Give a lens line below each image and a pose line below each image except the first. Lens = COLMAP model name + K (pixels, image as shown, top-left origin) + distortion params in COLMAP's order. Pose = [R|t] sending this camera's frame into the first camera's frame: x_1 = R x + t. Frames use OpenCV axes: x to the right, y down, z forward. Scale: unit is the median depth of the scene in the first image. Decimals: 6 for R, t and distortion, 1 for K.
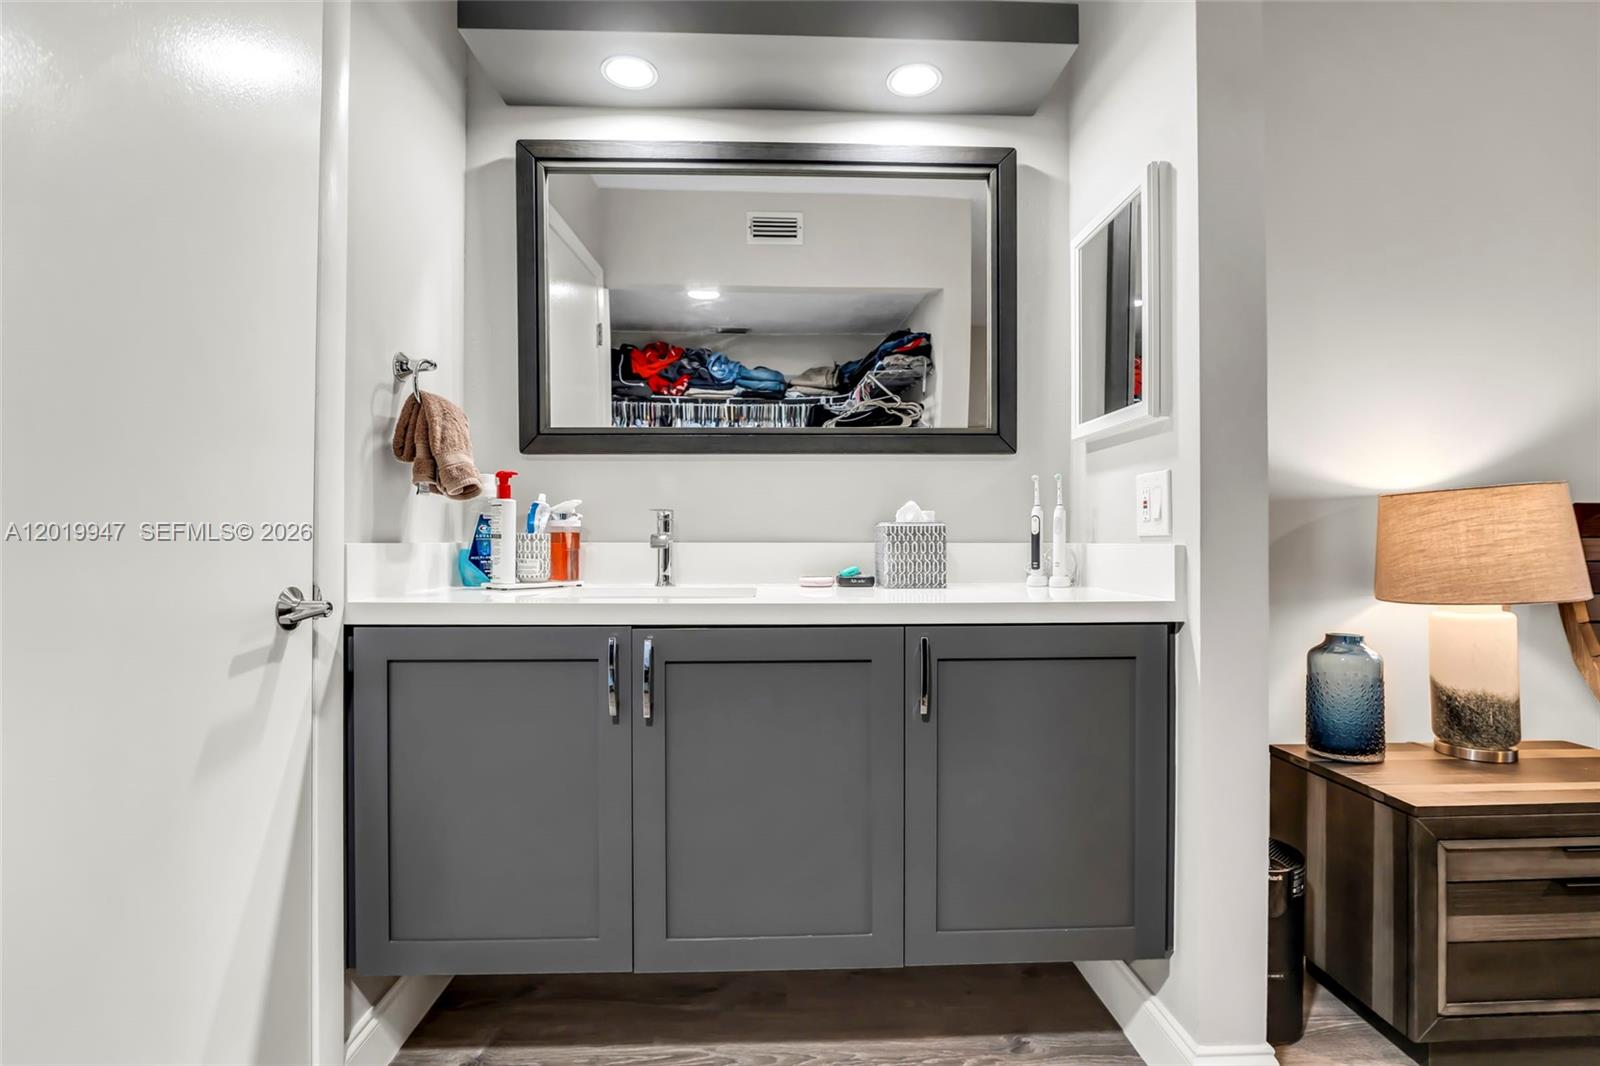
lens RADIAL K [[746.2, 0, 820.0], [0, 746.2, 540.6], [0, 0, 1]] dist [-0.033437, -0.000099]
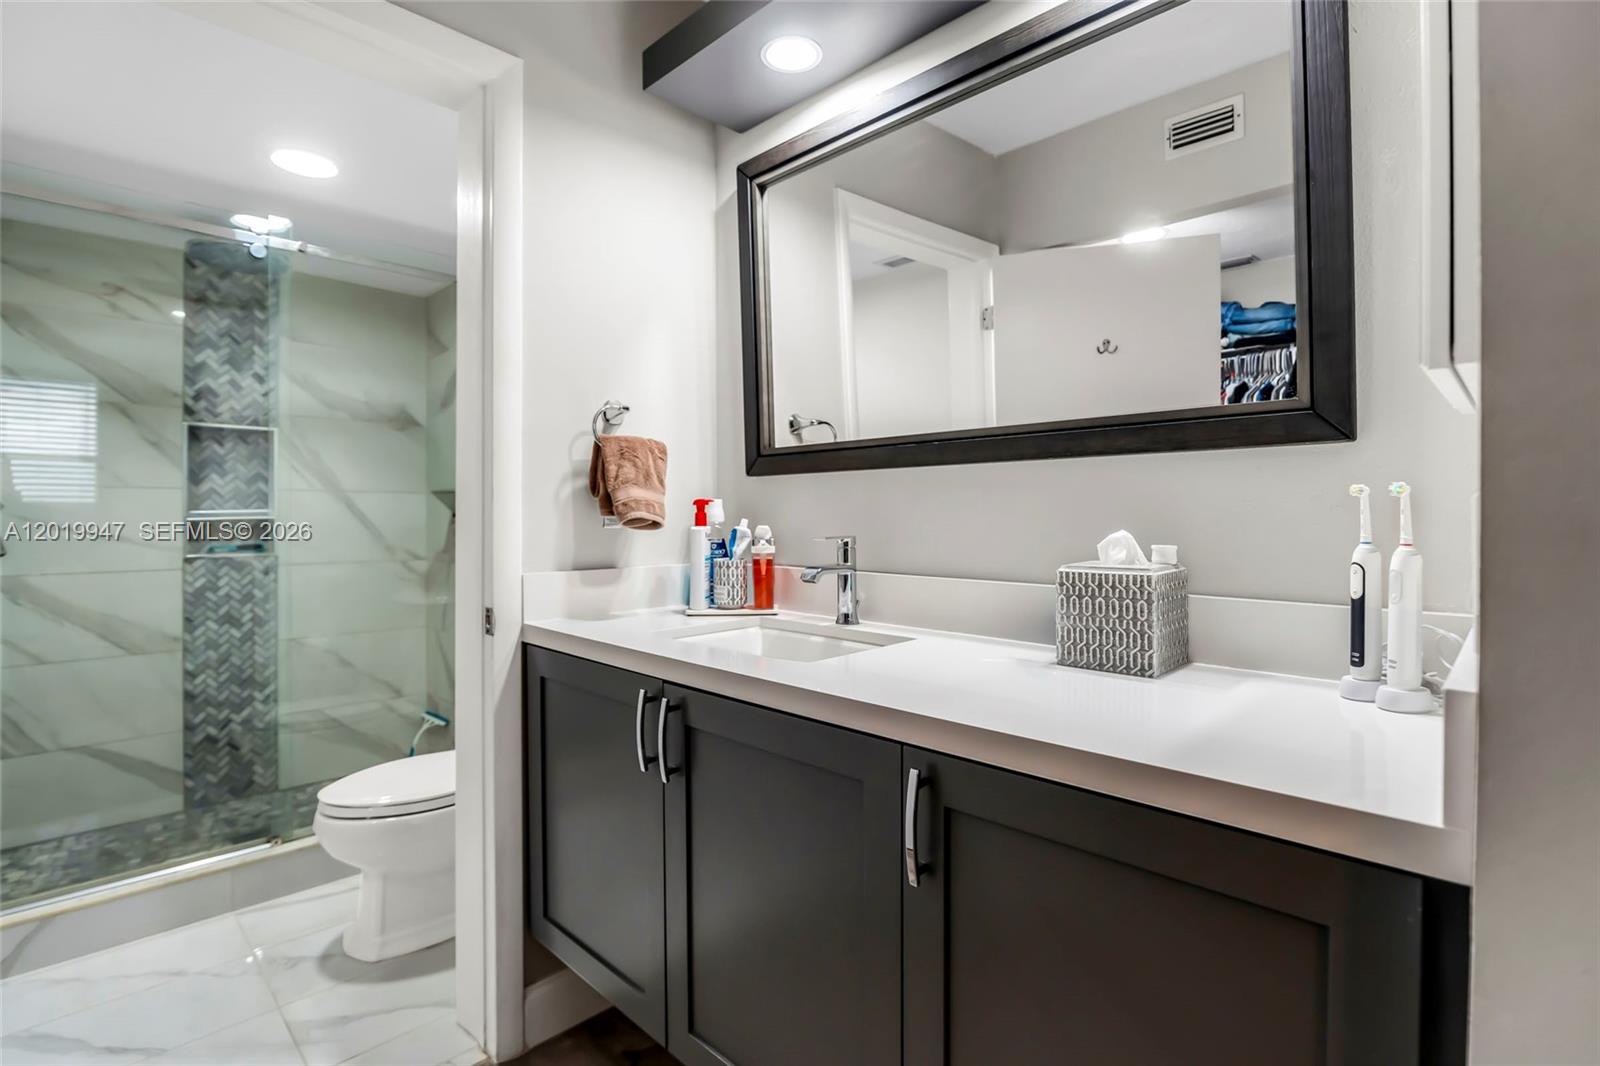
lens RADIAL K [[759.3, 0, 801.0], [0, 759.3, 499.0], [0, 0, 1]] dist [0.001960, -0.000038]
pose [[0.697740, -0.015129, -0.716191, 0.403571], [0.006865, 0.999872, -0.014434, -0.073753], [0.716318, 0.005155, 0.697755, 0.347648]]
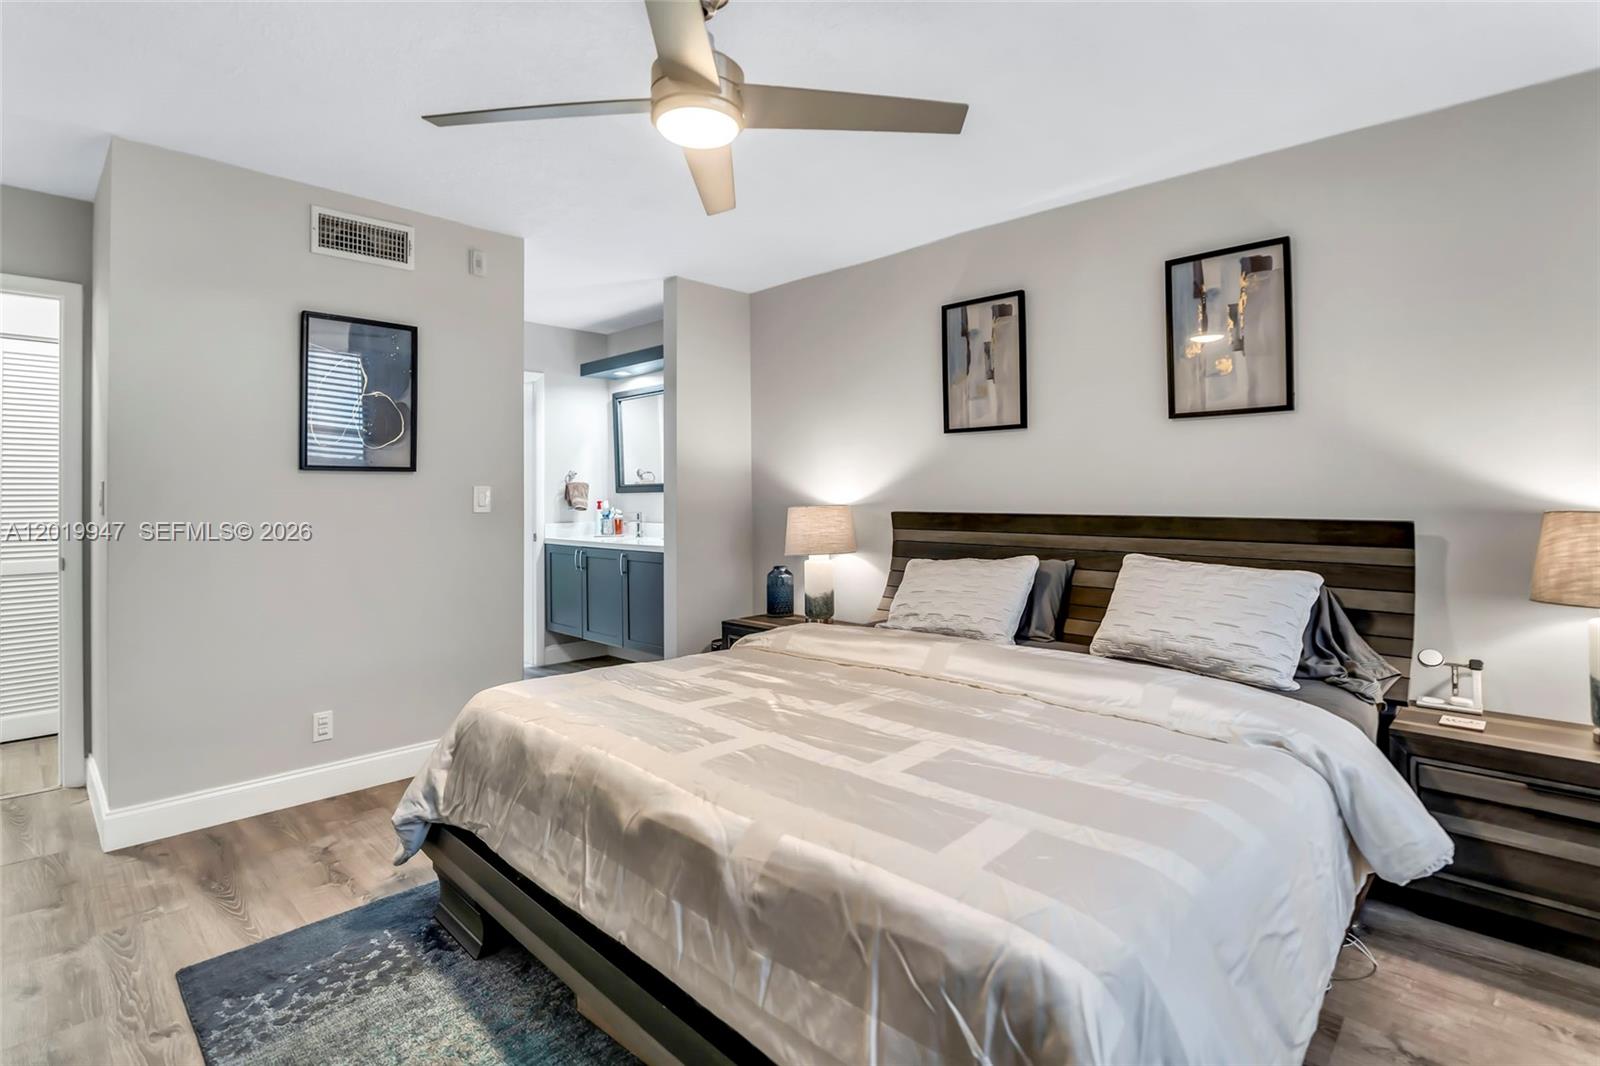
lens RADIAL K [[731.6, 0, 796.5], [0, 731.6, 486.8], [0, 0, 1]] dist [0.037125, -0.000701]
pose [[0.708256, -0.017368, -0.705742, 2.437103], [0.010653, 0.999846, -0.013915, -0.098059], [0.705876, 0.002337, 0.708332, -0.691674]]
